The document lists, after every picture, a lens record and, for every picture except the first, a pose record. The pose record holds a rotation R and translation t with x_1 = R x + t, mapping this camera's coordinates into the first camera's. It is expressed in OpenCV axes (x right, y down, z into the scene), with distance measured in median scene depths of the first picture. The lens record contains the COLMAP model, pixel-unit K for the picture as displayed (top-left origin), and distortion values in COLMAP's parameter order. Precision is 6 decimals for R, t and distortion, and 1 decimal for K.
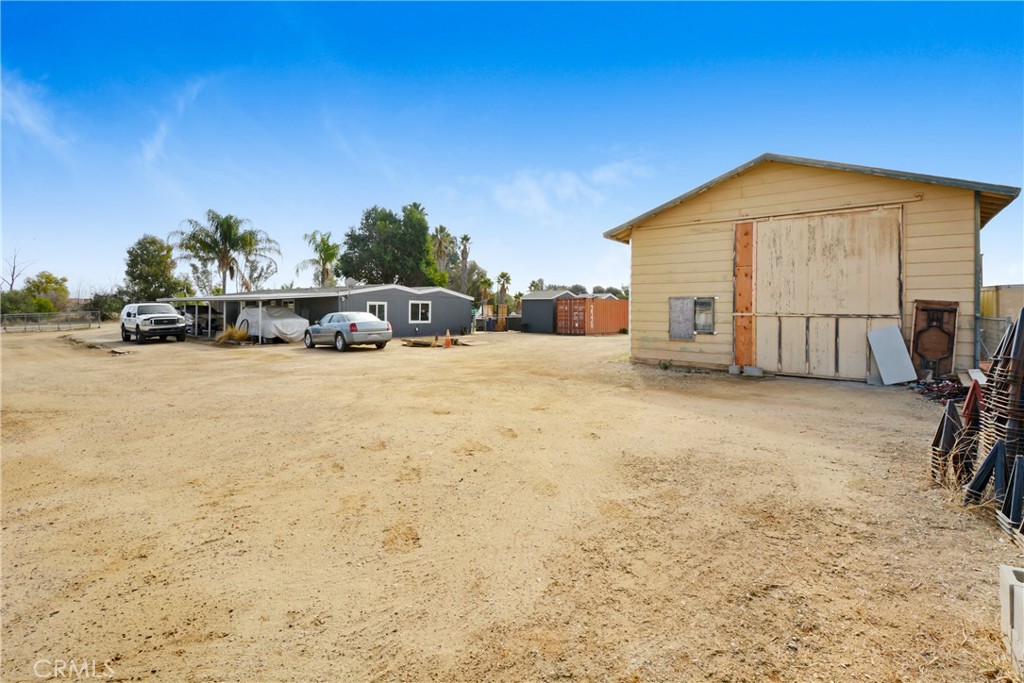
lens RADIAL K [[442.2, 0, 511.3], [0, 442.2, 308.4], [0, 0, 1]] dist [0.000127, -0.000018]
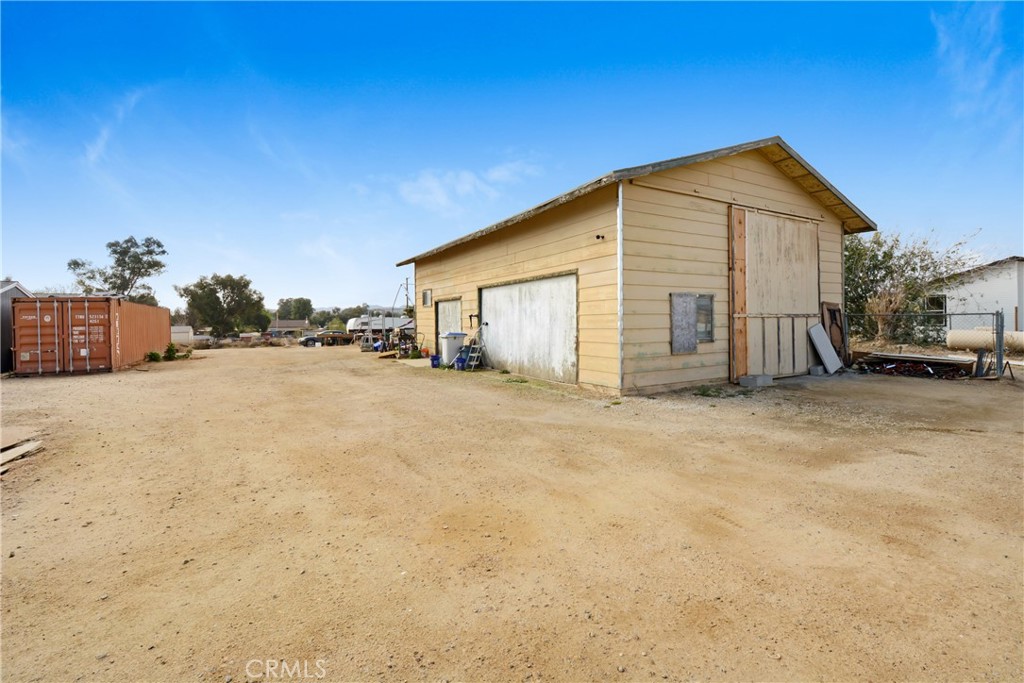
lens RADIAL K [[442.2, 0, 512.6], [0, 442.2, 322.4], [0, 0, 1]] dist [0.000127, -0.000018]
pose [[0.346452, -0.014549, 0.937955, -0.406827], [0.011765, 0.999868, 0.011164, 0.010906], [-0.937994, 0.007167, 0.346578, 1.056586]]
